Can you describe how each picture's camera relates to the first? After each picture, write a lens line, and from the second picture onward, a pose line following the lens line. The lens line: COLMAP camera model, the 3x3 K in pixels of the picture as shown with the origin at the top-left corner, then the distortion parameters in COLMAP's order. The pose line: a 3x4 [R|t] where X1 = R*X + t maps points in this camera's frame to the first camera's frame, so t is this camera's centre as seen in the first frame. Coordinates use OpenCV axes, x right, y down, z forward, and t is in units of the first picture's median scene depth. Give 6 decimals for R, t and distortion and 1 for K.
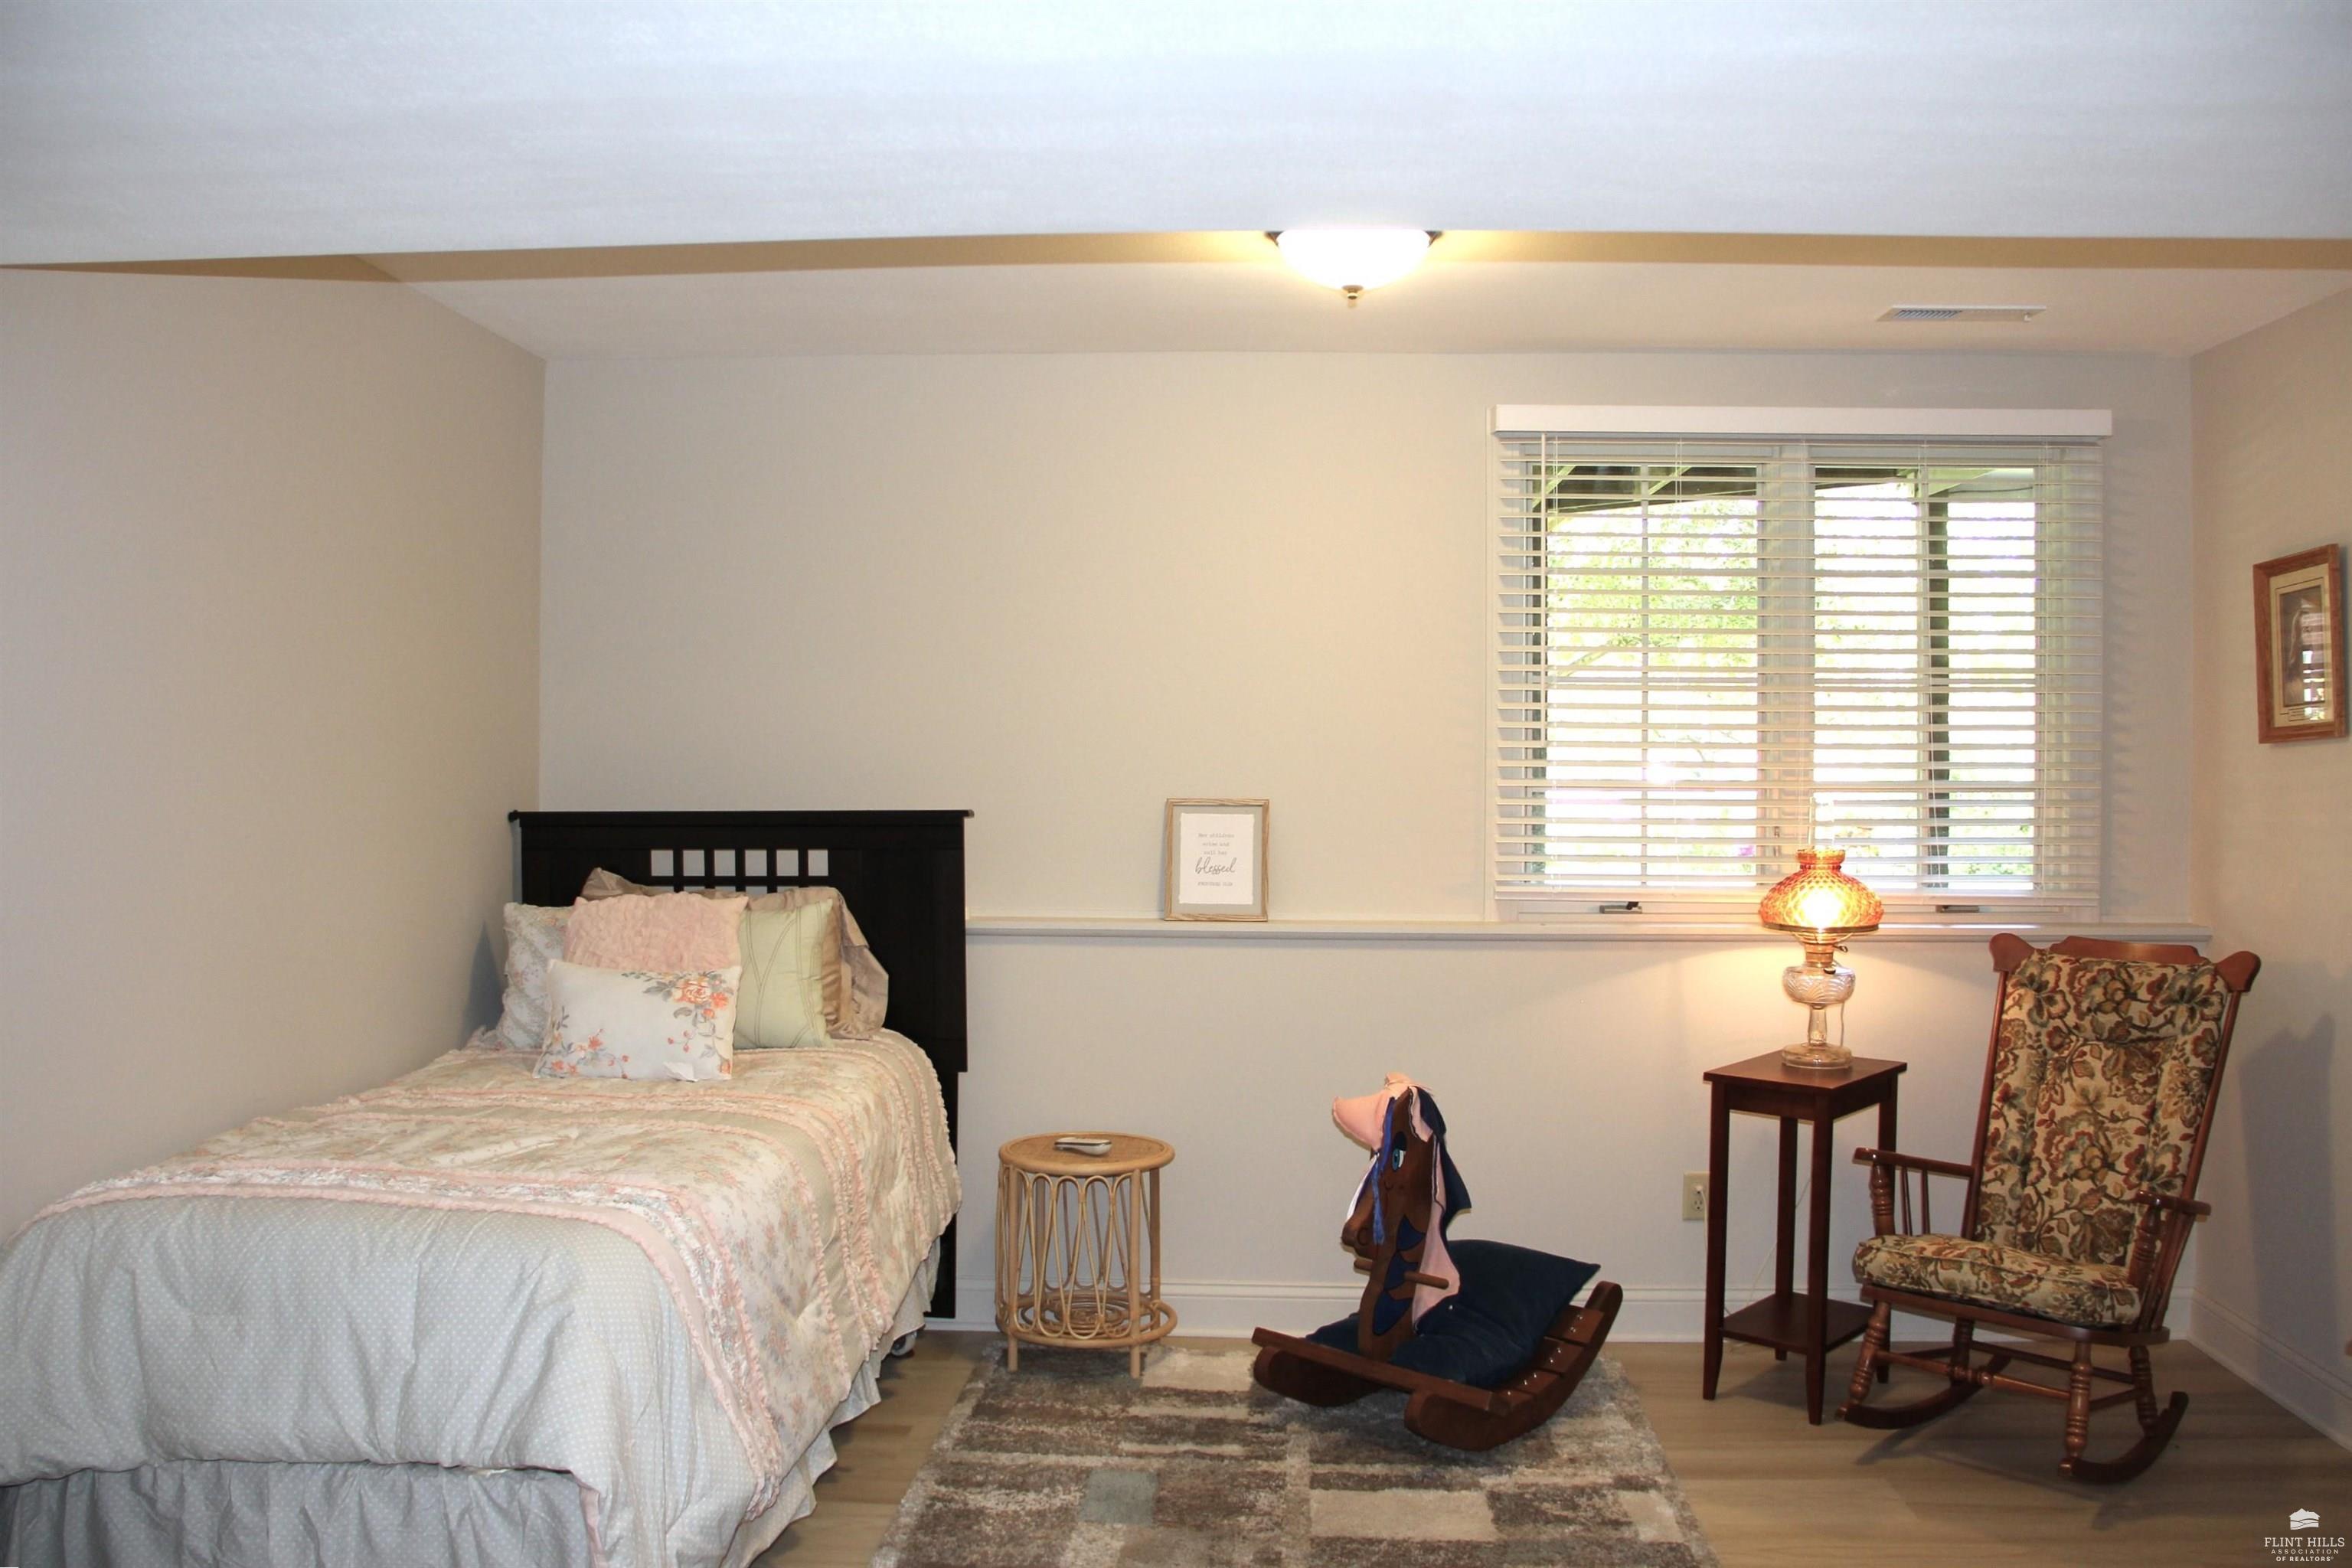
lens RADIAL K [[1997.2, 0, 1176.0], [0, 1997.2, 784.0], [0, 0, 1]] dist [-0.244041, 0.182708]
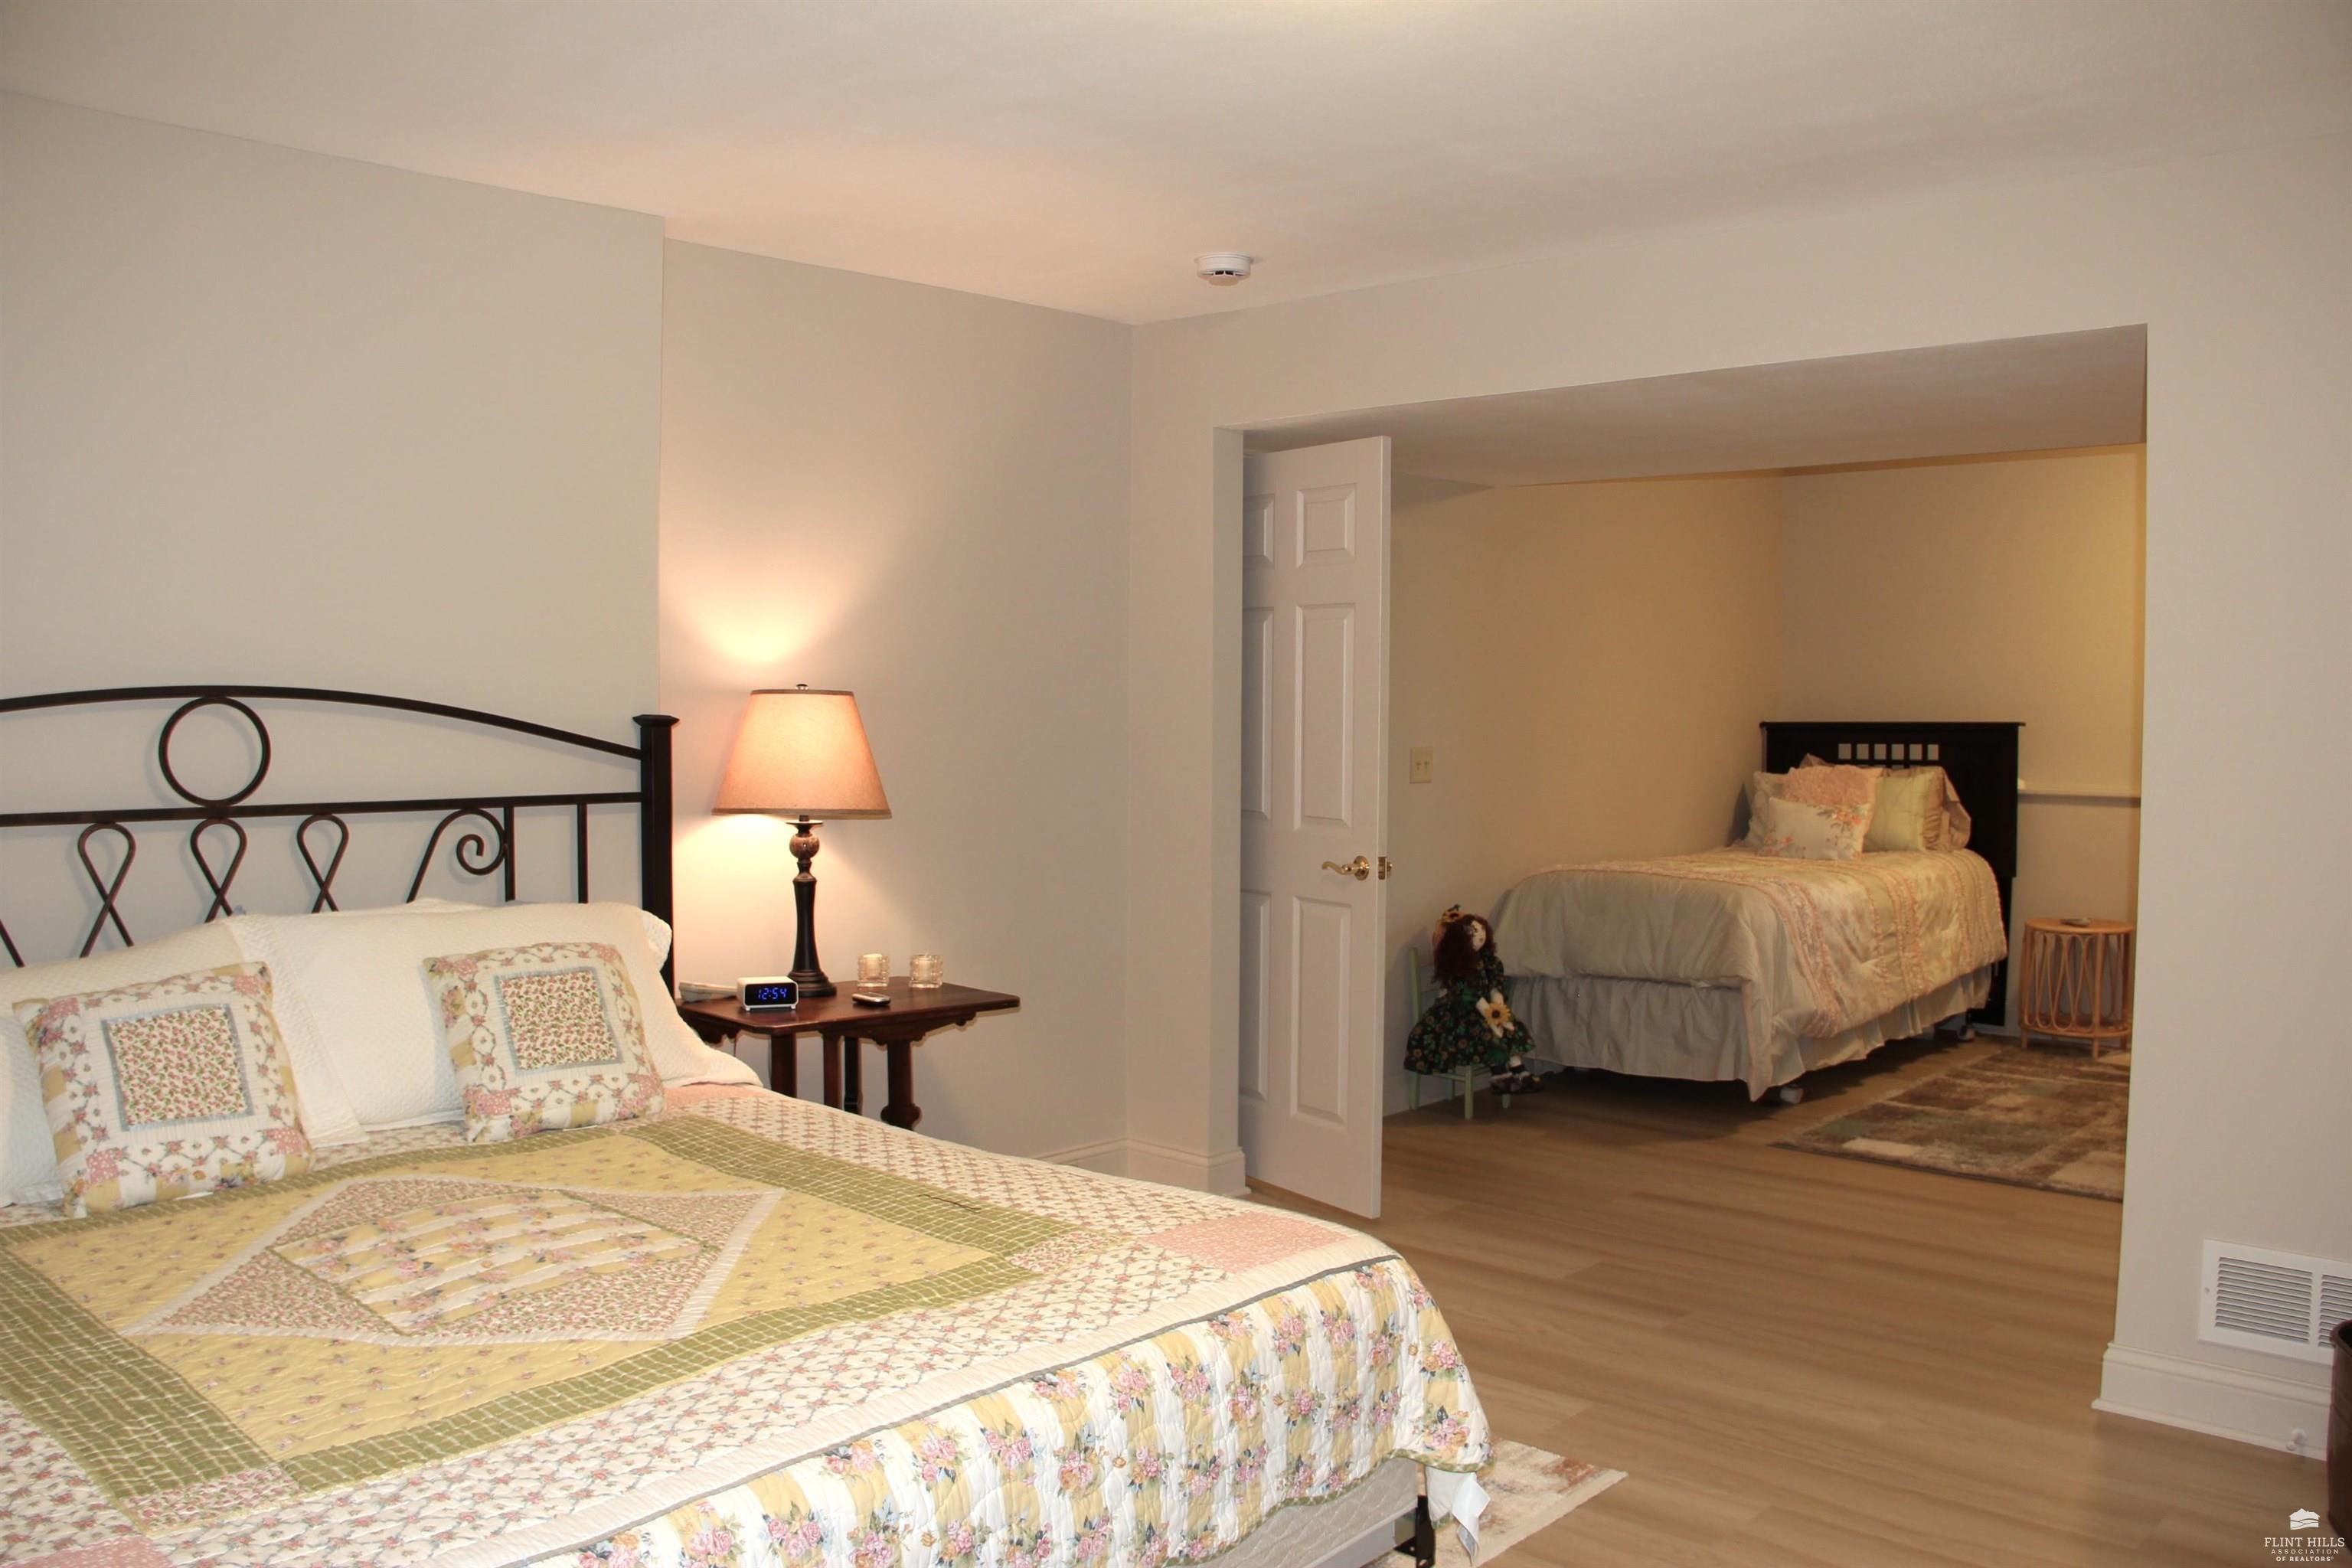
lens RADIAL K [[1997.2, 0, 1176.0], [0, 1997.2, 784.0], [0, 0, 1]] dist [-0.244041, 0.182708]
pose [[0.780414, 0.023764, -0.624812, 0.373173], [-0.004562, 0.999467, 0.032316, 0.017287], [0.625247, -0.022369, 0.780106, -0.754892]]
